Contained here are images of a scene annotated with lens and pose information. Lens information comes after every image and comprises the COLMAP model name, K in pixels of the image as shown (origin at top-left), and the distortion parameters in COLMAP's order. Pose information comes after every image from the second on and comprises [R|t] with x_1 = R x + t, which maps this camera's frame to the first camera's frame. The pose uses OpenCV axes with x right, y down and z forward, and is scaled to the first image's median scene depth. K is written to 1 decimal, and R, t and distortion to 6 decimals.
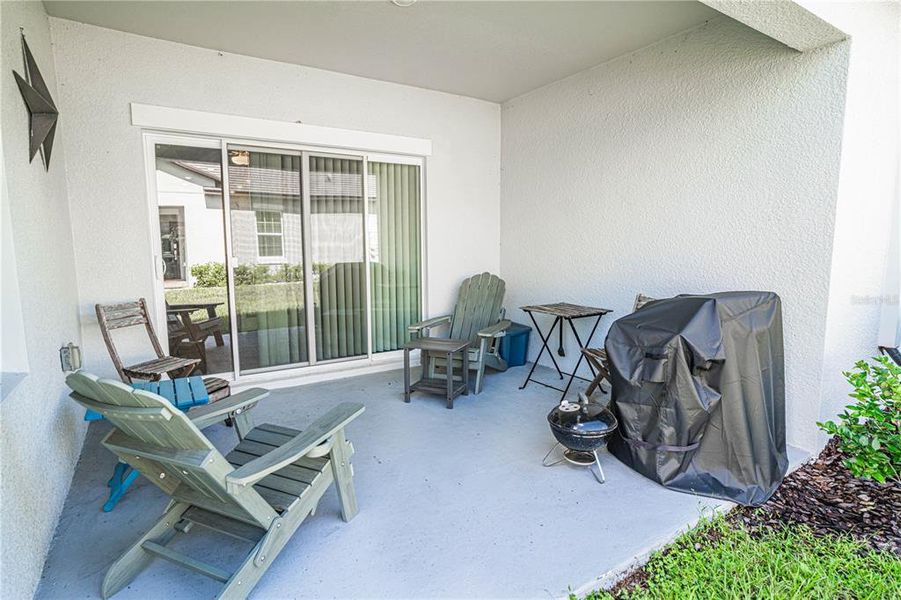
lens RADIAL K [[479.5, 0, 452.5], [0, 479.5, 299.0], [0, 0, 1]] dist [-0.055525, 0.036123]
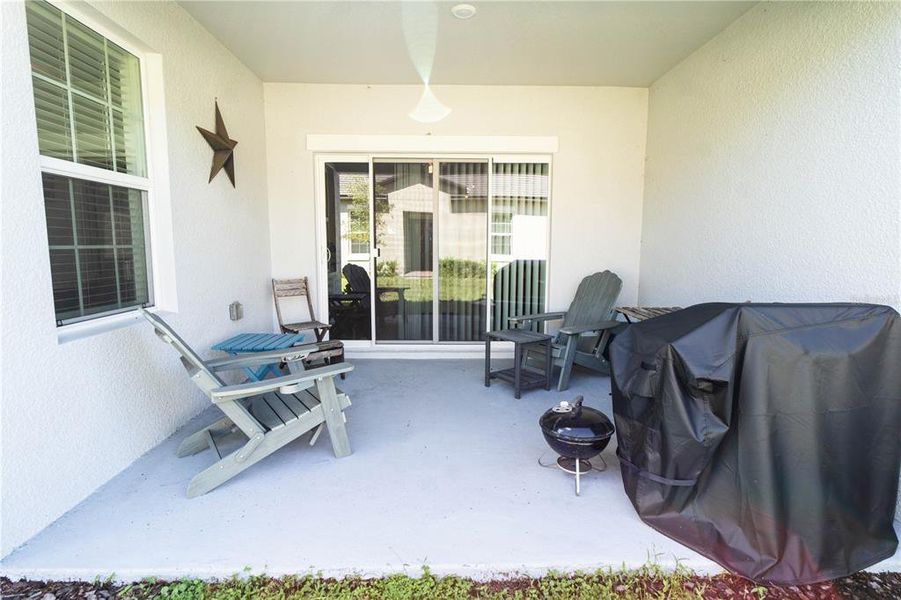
lens RADIAL K [[467.6, 0, 449.1], [0, 467.6, 296.0], [0, 0, 1]] dist [-0.014603, 0.002138]
pose [[0.847333, 0.068087, -0.526679, 0.369470], [-0.071534, 0.997342, 0.013847, 0.005560], [0.526222, 0.025943, 0.849952, 0.062611]]
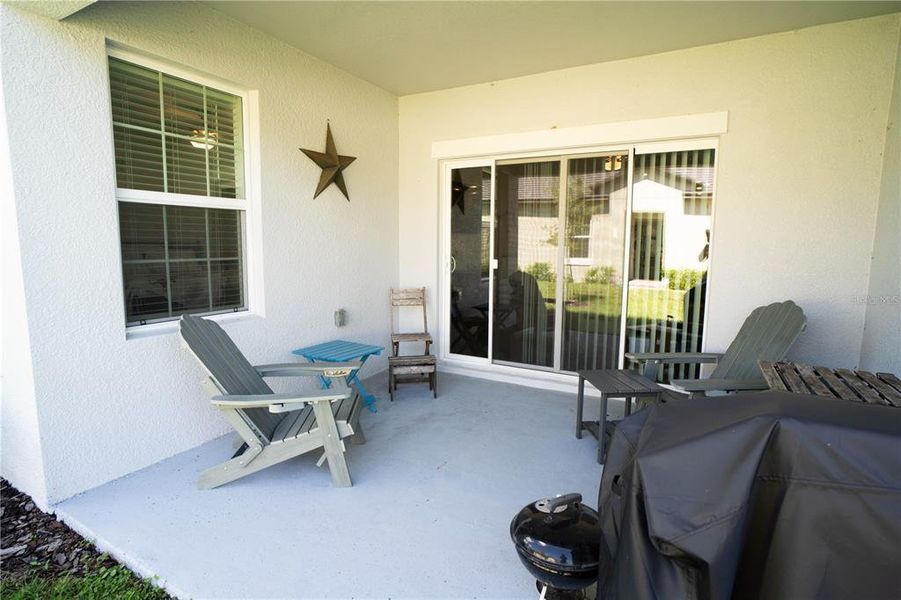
lens RADIAL K [[467.6, 0, 449.1], [0, 467.6, 296.0], [0, 0, 1]] dist [-0.014603, 0.002138]
pose [[0.462487, 0.108011, -0.880022, 0.503193], [-0.116042, 0.991388, 0.060695, -0.058536], [0.878999, 0.074049, 0.471038, 0.388861]]
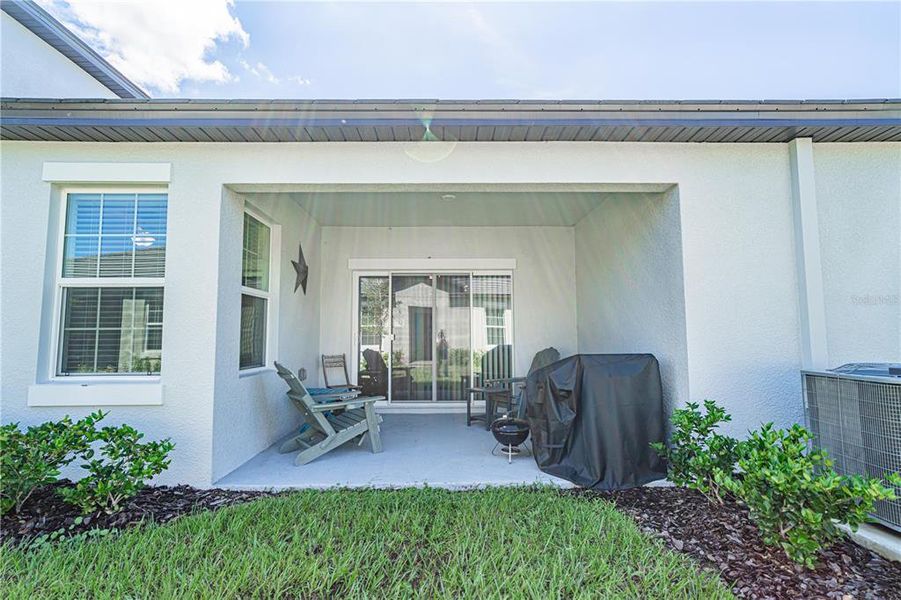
lens RADIAL K [[467.6, 0, 449.1], [0, 467.6, 296.0], [0, 0, 1]] dist [-0.014603, 0.002138]
pose [[0.844370, -0.045278, -0.533844, 0.691486], [-0.064296, 0.980657, -0.184871, 0.085485], [0.531889, 0.190424, 0.825126, -0.383257]]
